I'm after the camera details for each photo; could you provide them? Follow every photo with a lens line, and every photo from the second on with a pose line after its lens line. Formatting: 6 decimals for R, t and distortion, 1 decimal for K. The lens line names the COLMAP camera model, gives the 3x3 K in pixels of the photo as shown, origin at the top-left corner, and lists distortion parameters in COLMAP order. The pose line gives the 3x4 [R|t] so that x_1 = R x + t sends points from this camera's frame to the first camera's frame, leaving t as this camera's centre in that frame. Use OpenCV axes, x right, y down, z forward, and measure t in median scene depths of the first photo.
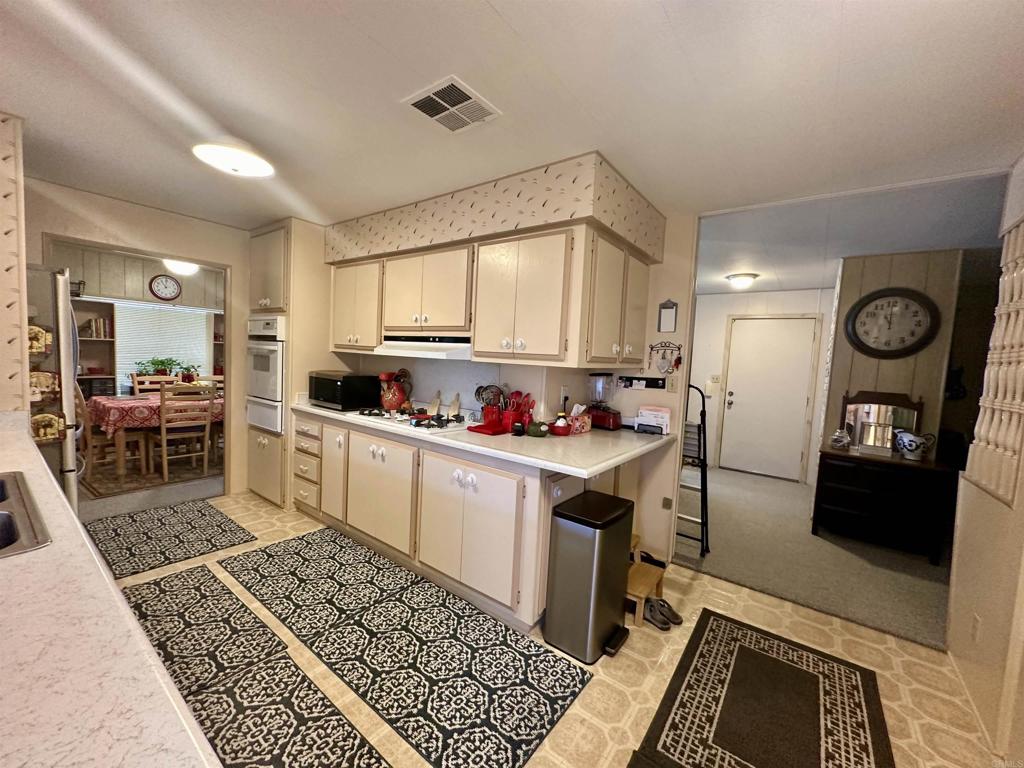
lens RADIAL K [[408.6, 0, 511.3], [0, 408.6, 384.4], [0, 0, 1]] dist [-0.003298, 0.000103]
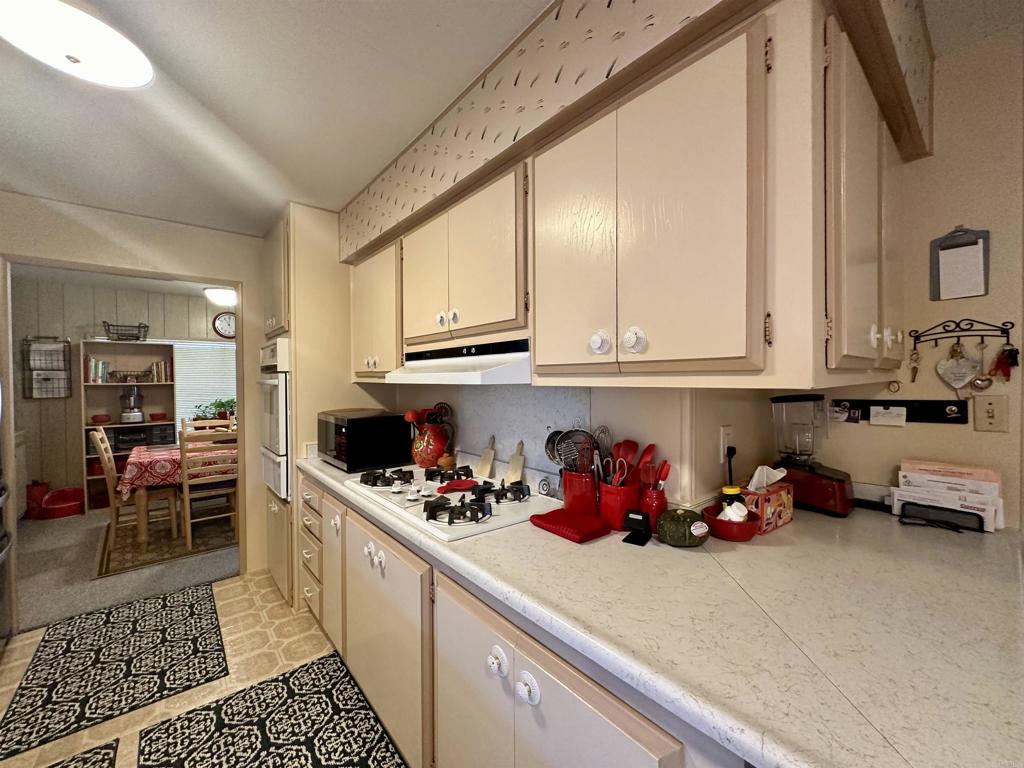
lens RADIAL K [[408.6, 0, 511.3], [0, 408.6, 384.4], [0, 0, 1]] dist [-0.003298, 0.000103]
pose [[0.972225, -0.054856, -0.227530, -0.006189], [0.041417, 0.997127, -0.063428, -0.024228], [0.230356, 0.052243, 0.971703, 0.438114]]
